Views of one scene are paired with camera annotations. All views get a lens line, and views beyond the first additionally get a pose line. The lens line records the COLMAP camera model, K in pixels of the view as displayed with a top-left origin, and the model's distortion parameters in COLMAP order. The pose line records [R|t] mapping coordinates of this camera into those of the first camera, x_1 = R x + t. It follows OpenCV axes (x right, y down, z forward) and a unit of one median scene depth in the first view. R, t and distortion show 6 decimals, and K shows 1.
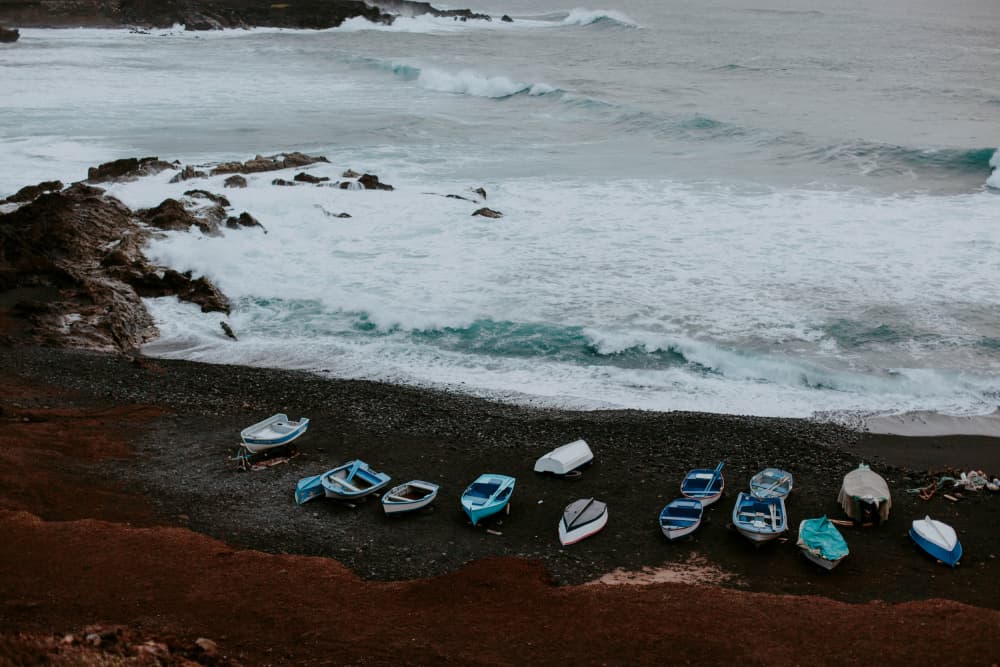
lens RADIAL K [[1408.2, 0, 499.5], [0, 1408.2, 333.6], [0, 0, 1]] dist [0.019381, 0.000000]
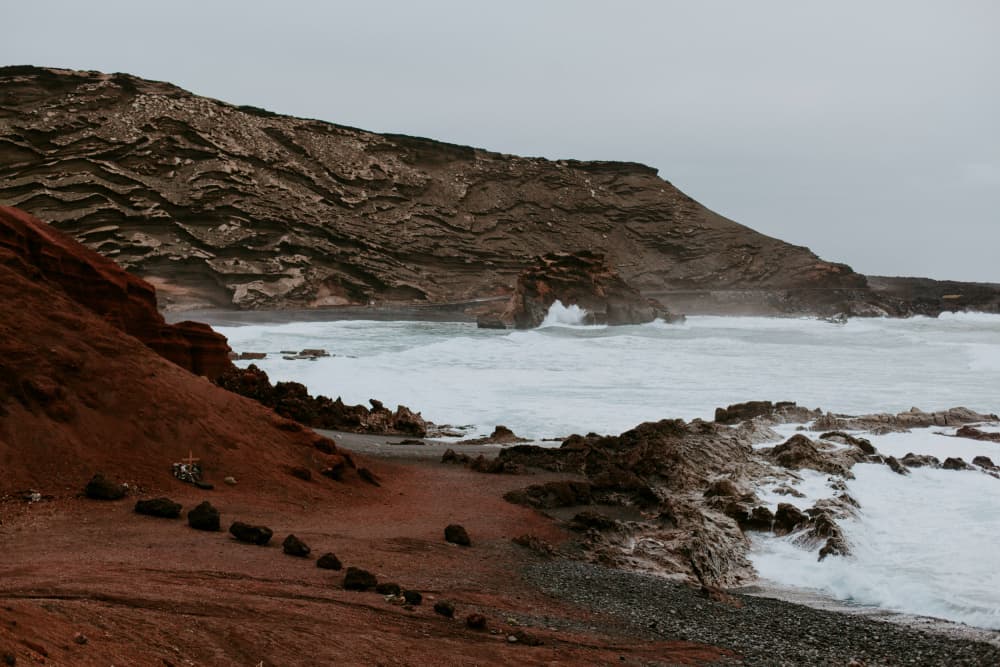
lens RADIAL K [[1408.2, 0, 499.9], [0, 1408.2, 334.6], [0, 0, 1]] dist [0.019381, 0.000000]
pose [[0.895167, -0.003469, -0.445717, -0.023422], [-0.091058, 0.977458, -0.190487, 0.026831], [0.436330, 0.211103, 0.874672, 0.214210]]
